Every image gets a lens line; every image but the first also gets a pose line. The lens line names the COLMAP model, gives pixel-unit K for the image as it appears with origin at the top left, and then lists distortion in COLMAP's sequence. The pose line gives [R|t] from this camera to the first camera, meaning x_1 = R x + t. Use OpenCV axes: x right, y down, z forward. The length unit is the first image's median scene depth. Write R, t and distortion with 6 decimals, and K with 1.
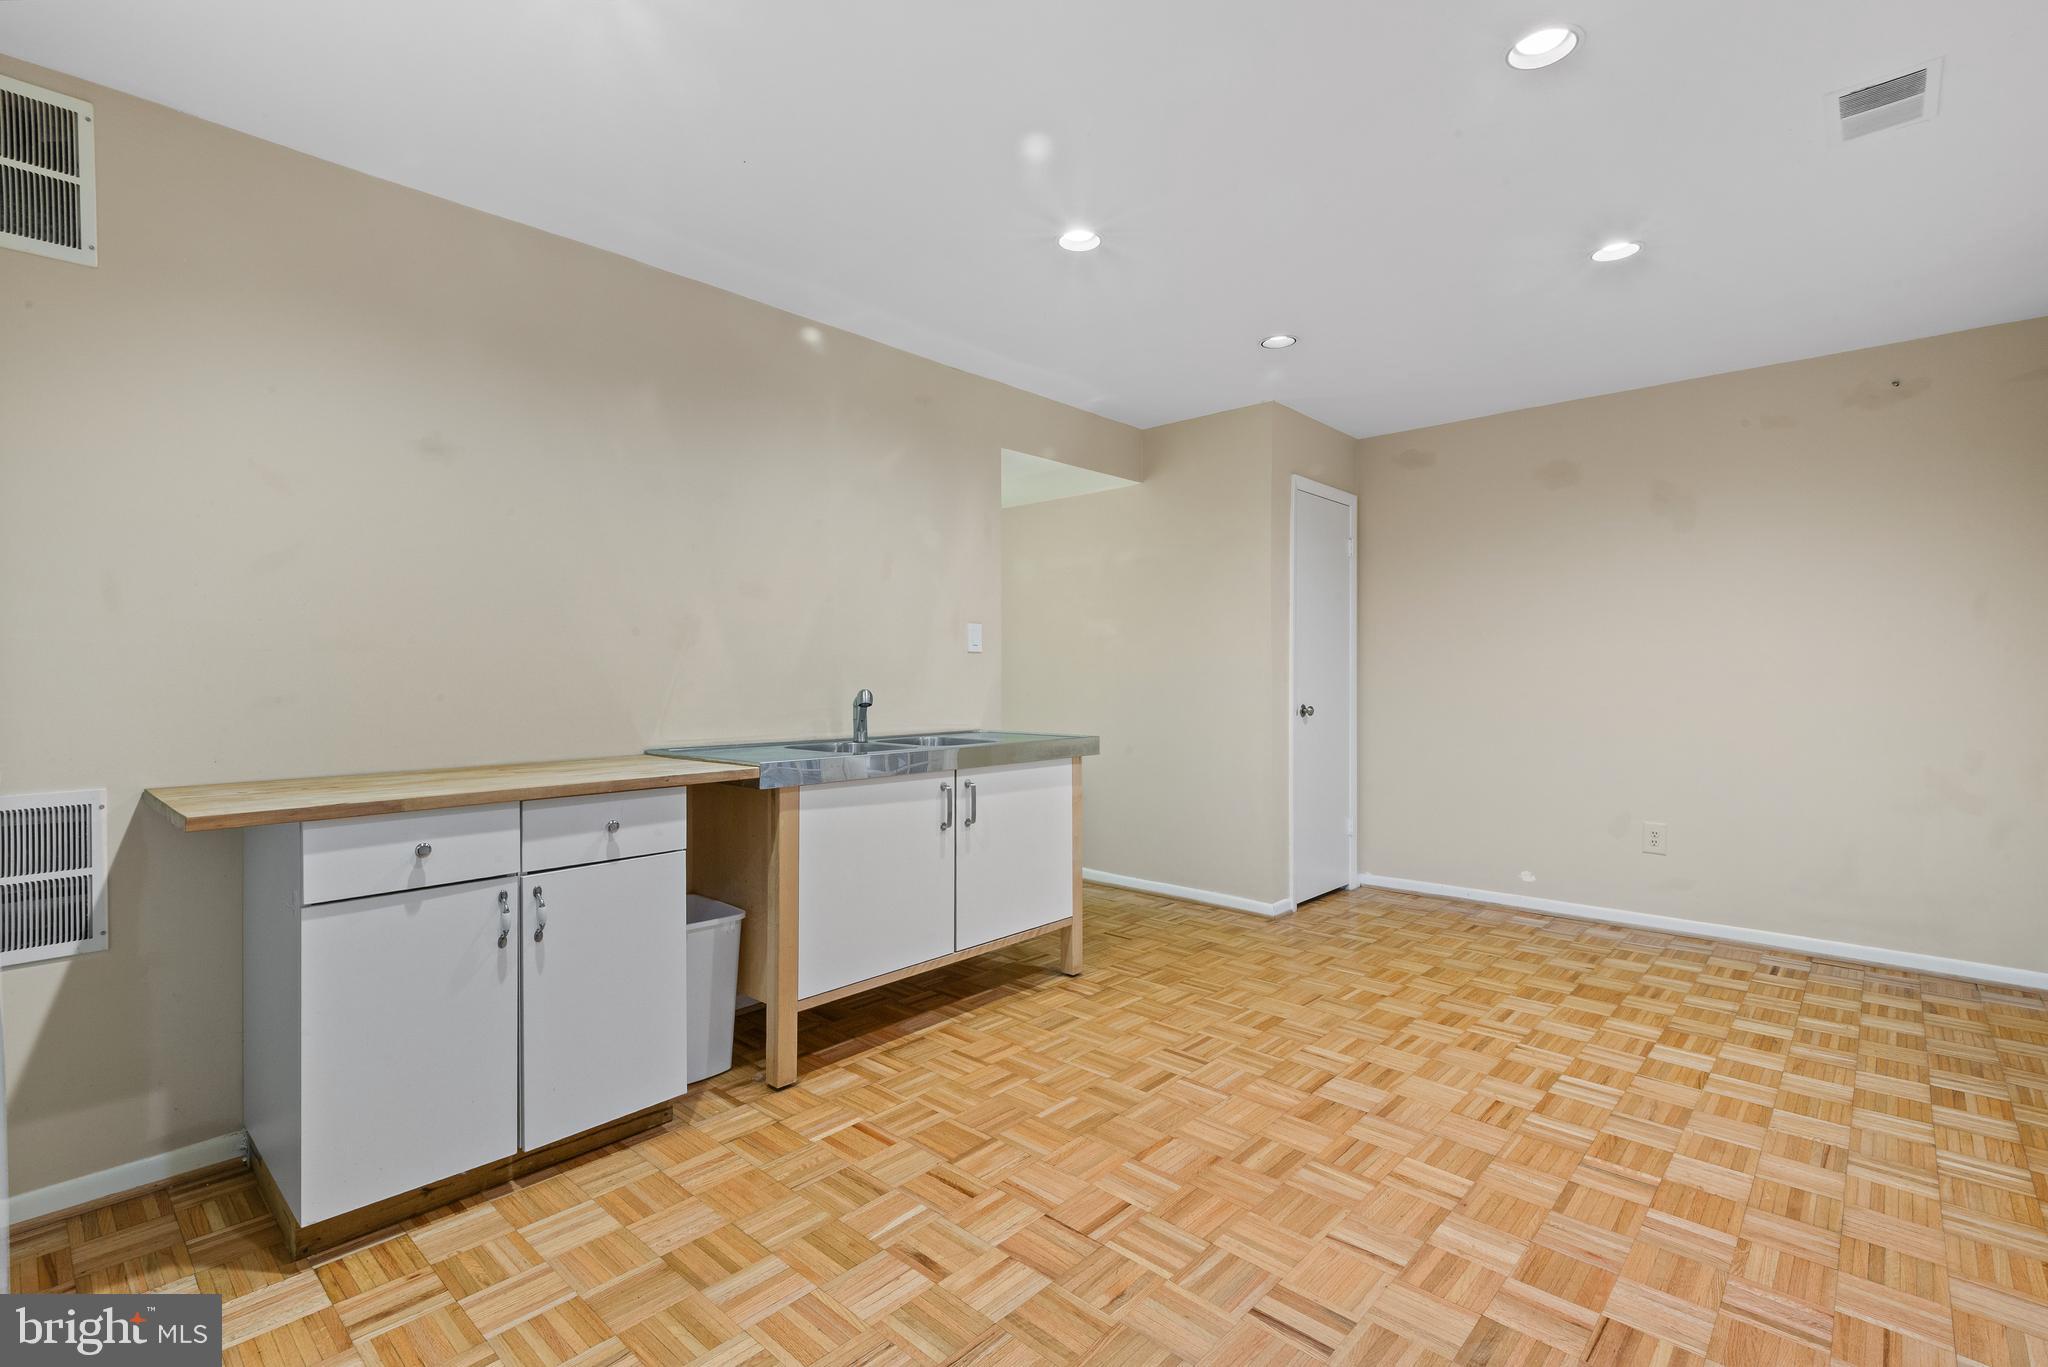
lens RADIAL K [[941.9, 0, 1039.5], [0, 941.9, 669.4], [0, 0, 1]] dist [0.032095, -0.009424]
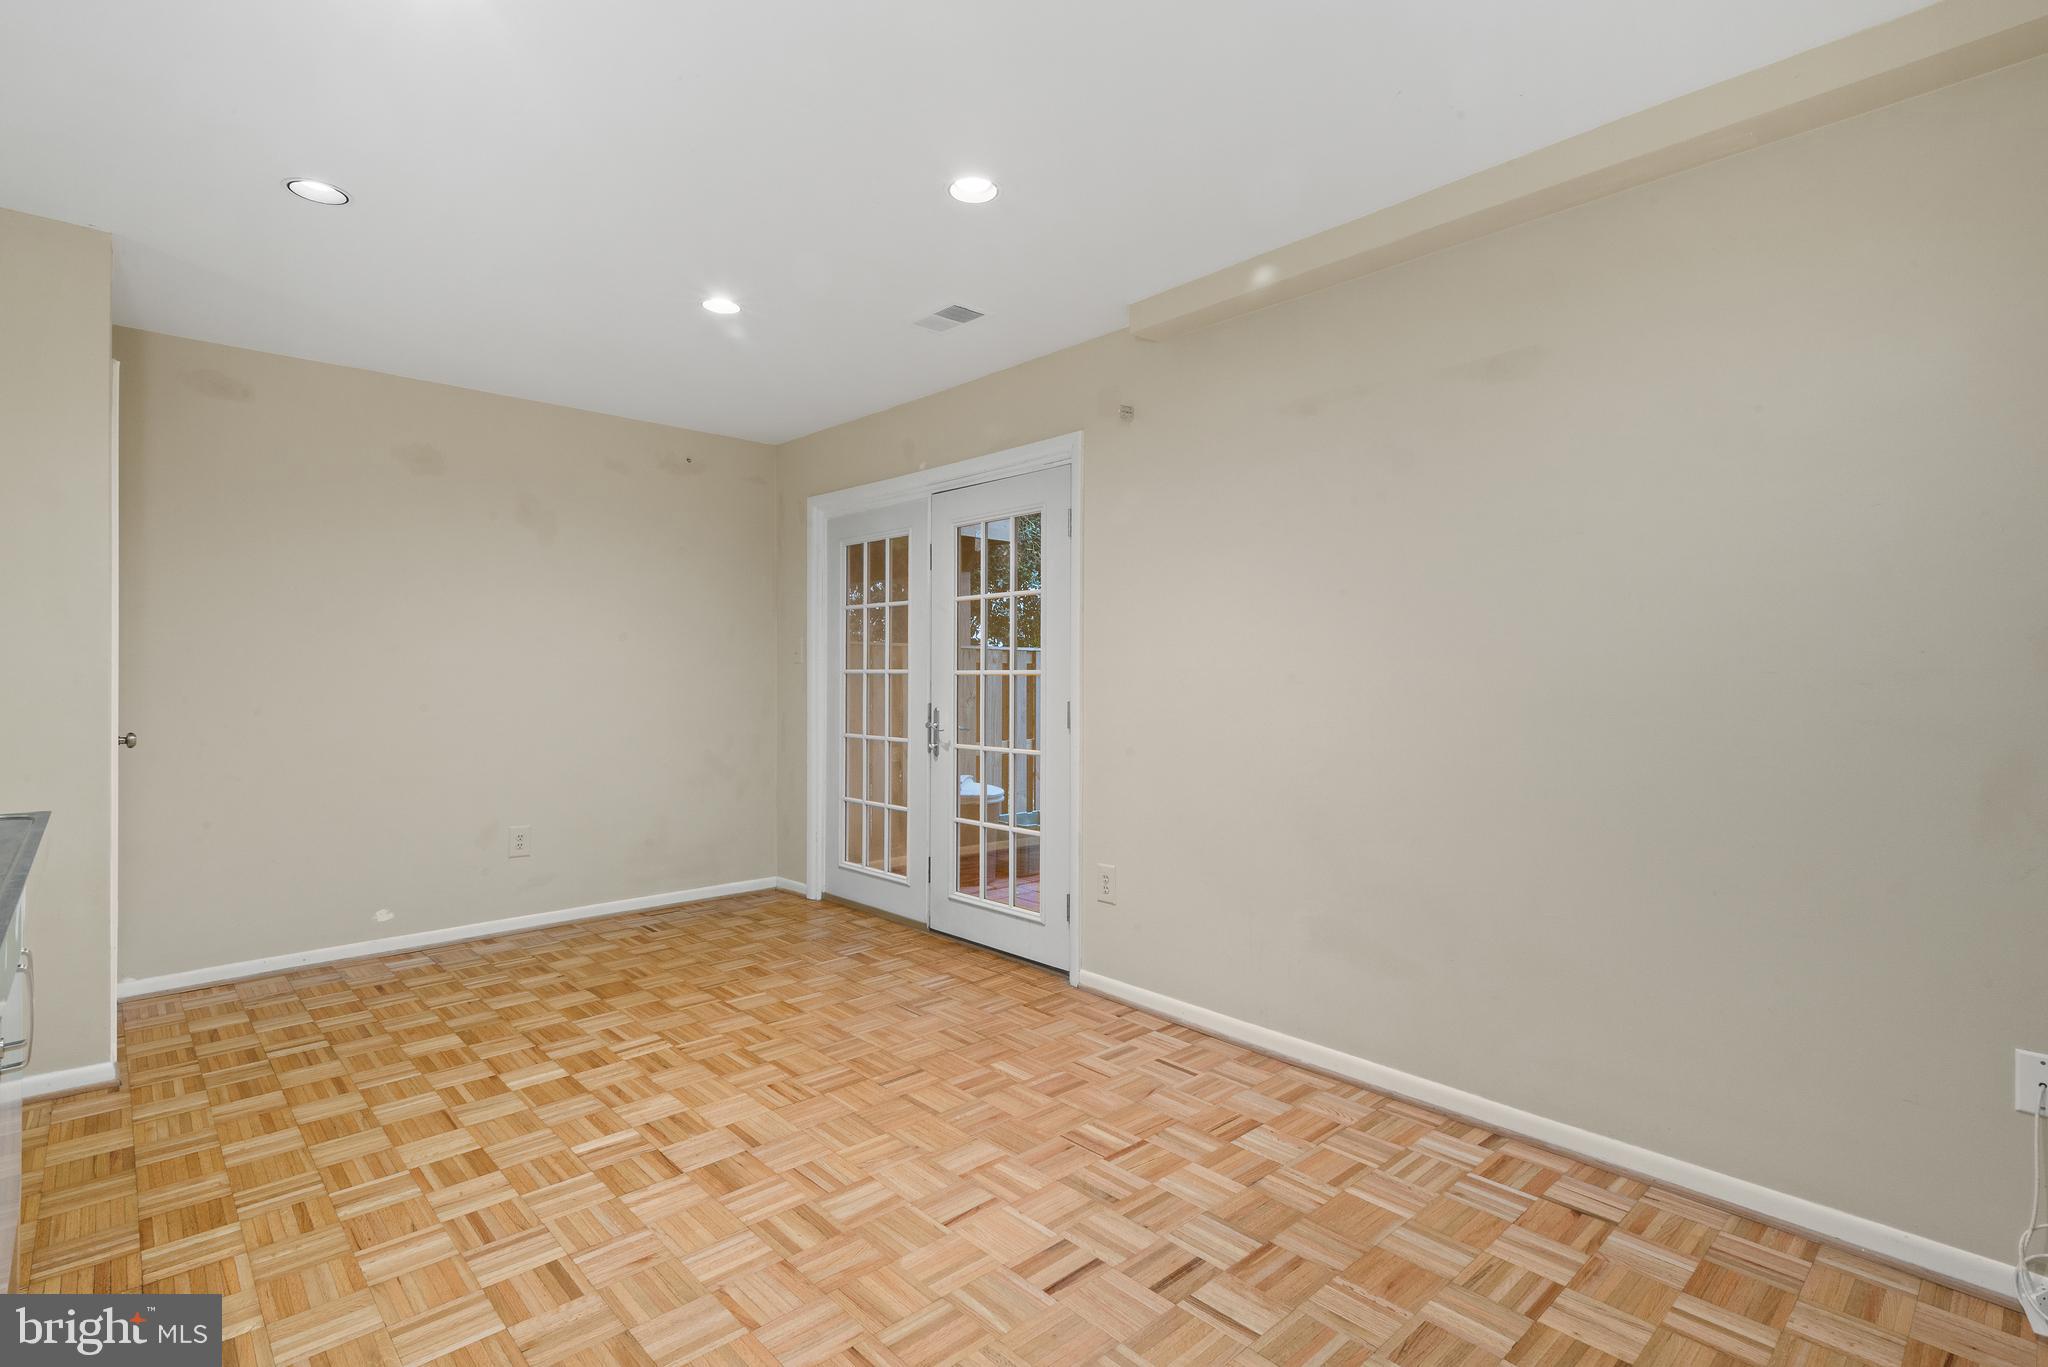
lens RADIAL K [[941.9, 0, 1033.8], [0, 941.9, 684.1], [0, 0, 1]] dist [0.032095, -0.009424]
pose [[0.080566, -0.002750, 0.996745, -0.464186], [-0.008342, 0.999959, 0.003433, 0.000117], [-0.996714, -0.008591, 0.080540, 0.529787]]
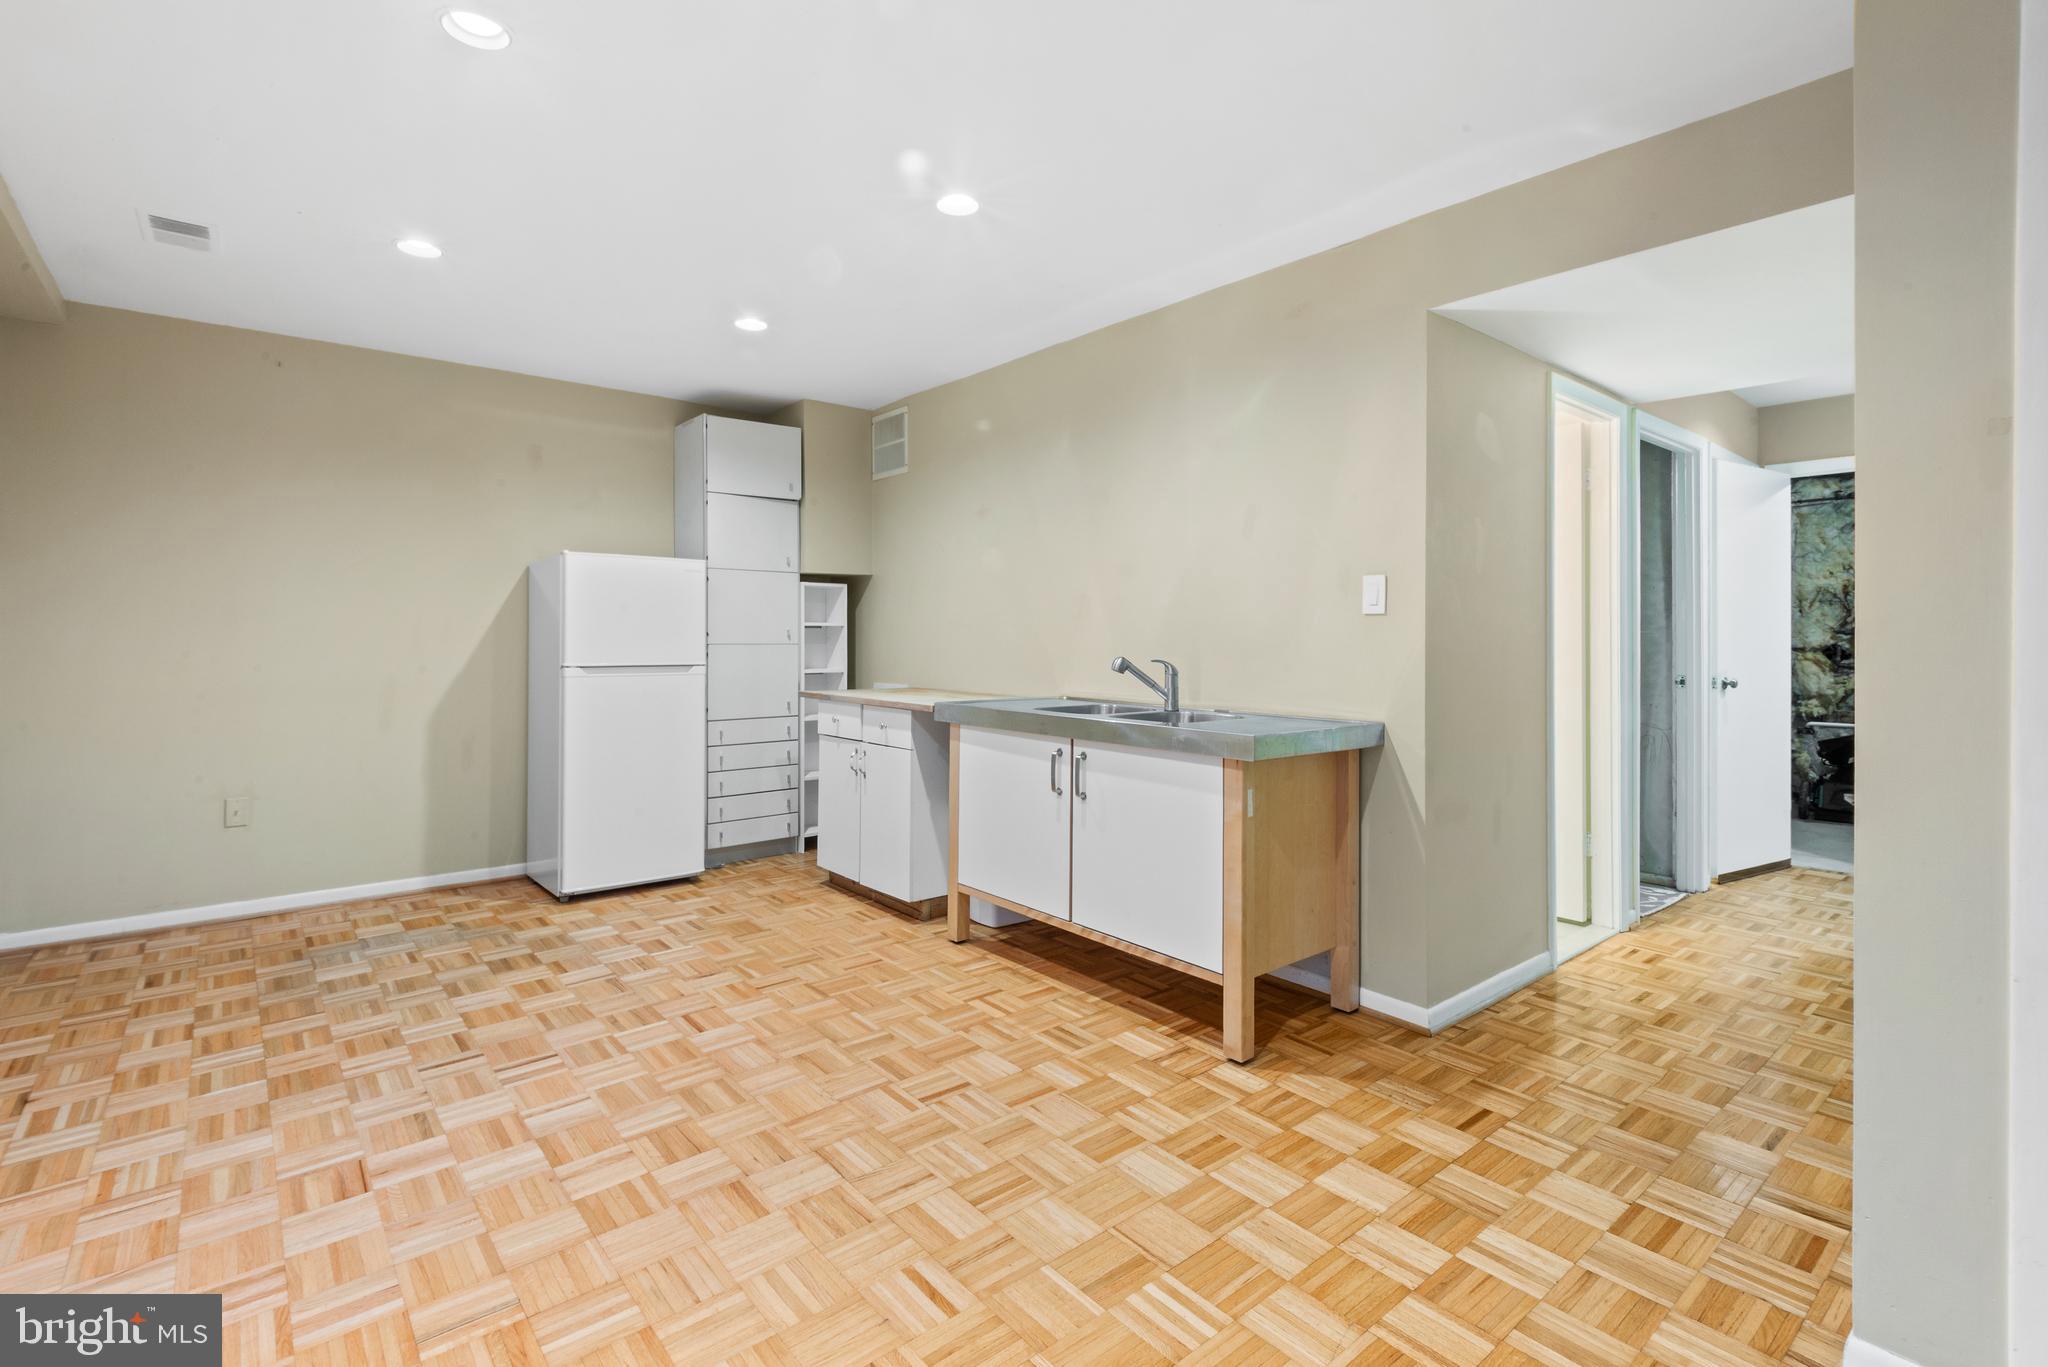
lens RADIAL K [[941.9, 0, 1003.3], [0, 941.9, 635.0], [0, 0, 1]] dist [0.032095, -0.009424]
pose [[-0.152429, -0.000140, -0.988314, 0.925572], [-0.002406, 0.999997, 0.000230, -0.003411], [0.988312, 0.002413, -0.152429, 1.103574]]
